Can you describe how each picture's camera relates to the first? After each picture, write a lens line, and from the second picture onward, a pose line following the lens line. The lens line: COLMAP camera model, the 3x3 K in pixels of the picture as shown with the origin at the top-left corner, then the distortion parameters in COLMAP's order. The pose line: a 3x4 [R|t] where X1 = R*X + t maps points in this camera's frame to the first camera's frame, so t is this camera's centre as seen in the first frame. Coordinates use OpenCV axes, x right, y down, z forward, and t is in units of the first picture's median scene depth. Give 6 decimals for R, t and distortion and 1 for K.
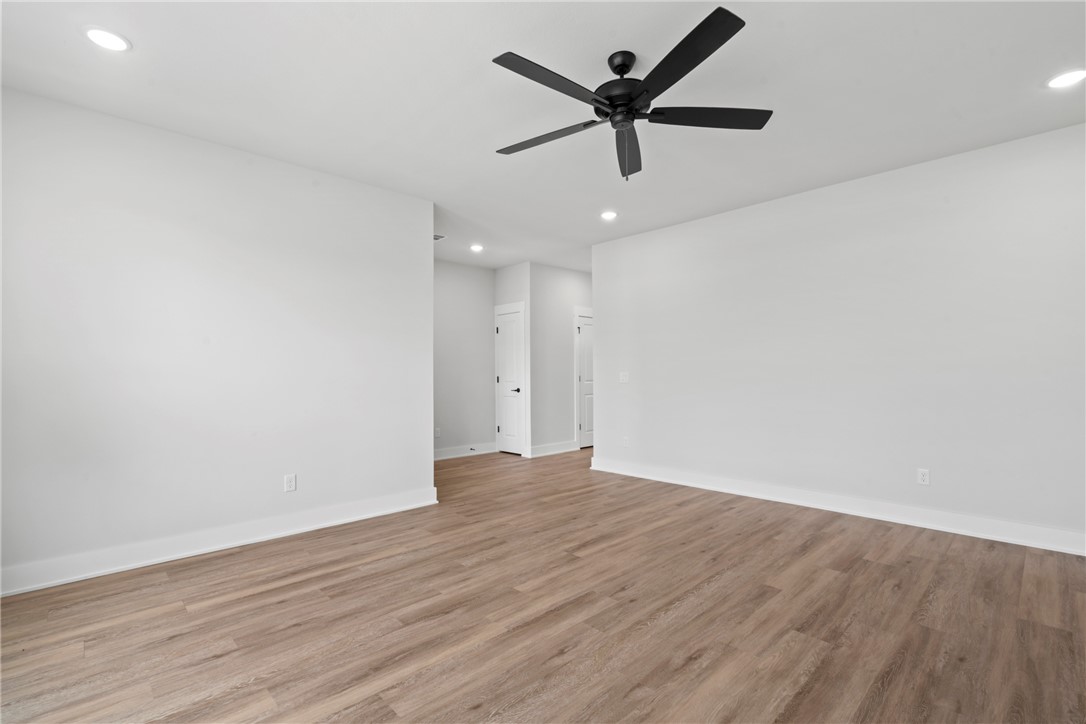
lens RADIAL K [[496.4, 0, 541.1], [0, 496.4, 365.3], [0, 0, 1]] dist [-0.003516, 0.000192]
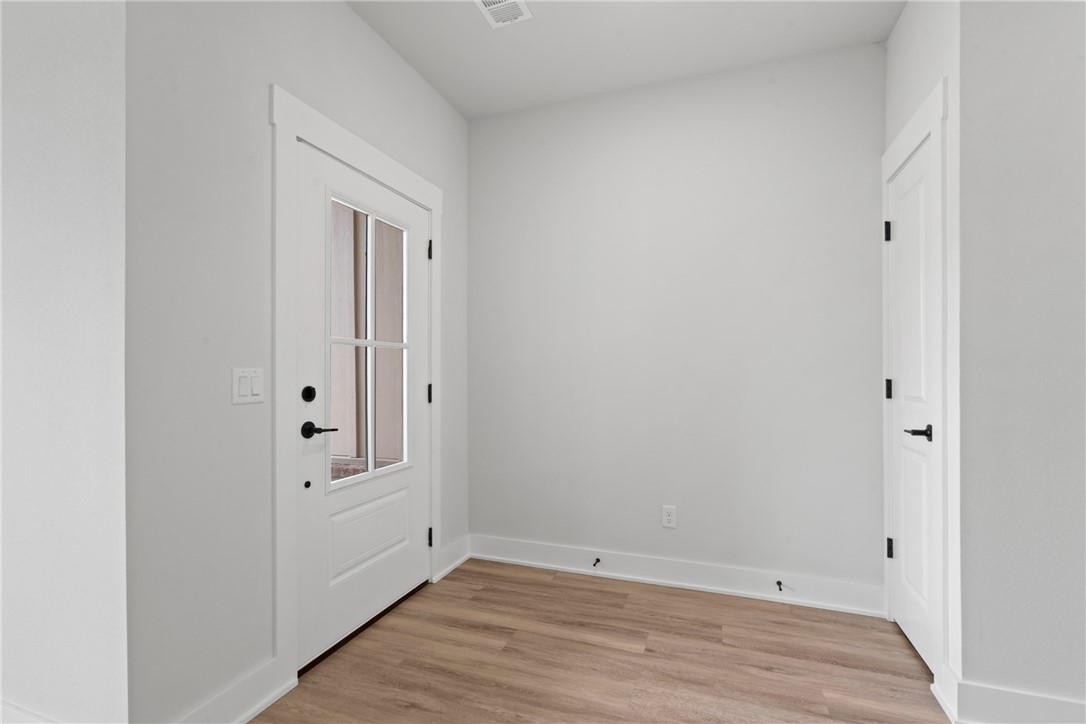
lens RADIAL K [[496.4, 0, 542.3], [0, 496.4, 365.6], [0, 0, 1]] dist [-0.003516, 0.000192]
pose [[0.427033, -0.003066, -0.904231, 0.234399], [0.014778, 0.999884, 0.003589, 0.023493], [0.904115, -0.014895, 0.427029, 1.522819]]
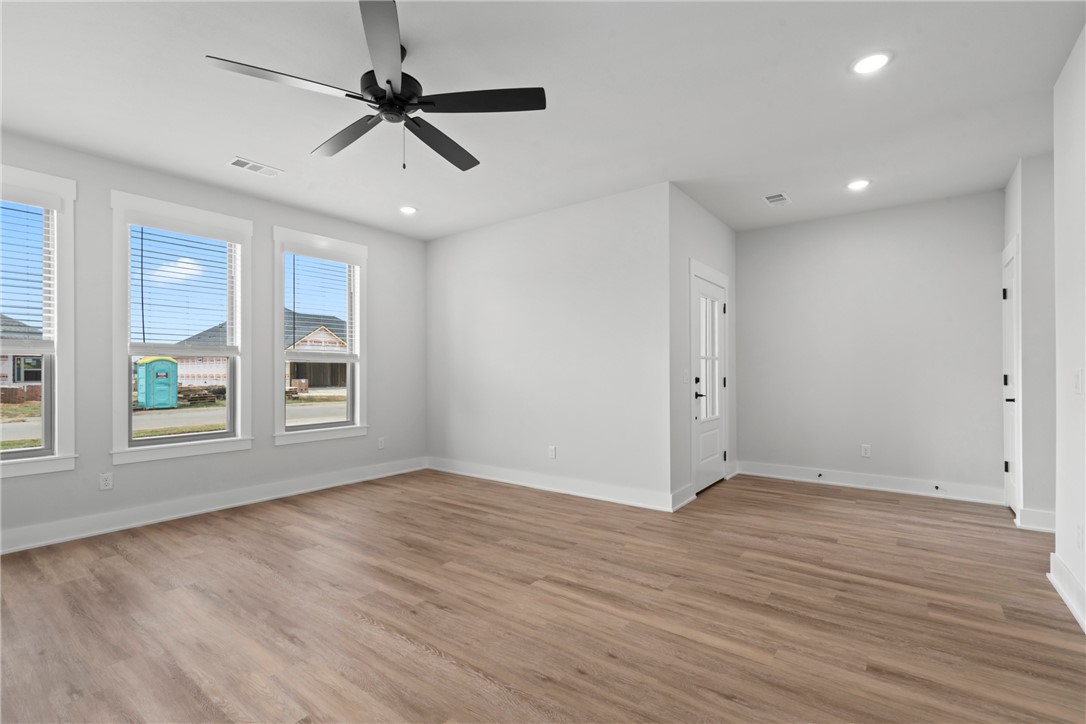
lens RADIAL K [[496.4, 0, 537.8], [0, 496.4, 368.1], [0, 0, 1]] dist [-0.003516, 0.000192]
pose [[0.140872, -0.001214, -0.990027, 0.915790], [0.019712, 0.999804, 0.001579, 0.009288], [0.989832, -0.019738, 0.140869, 0.879475]]
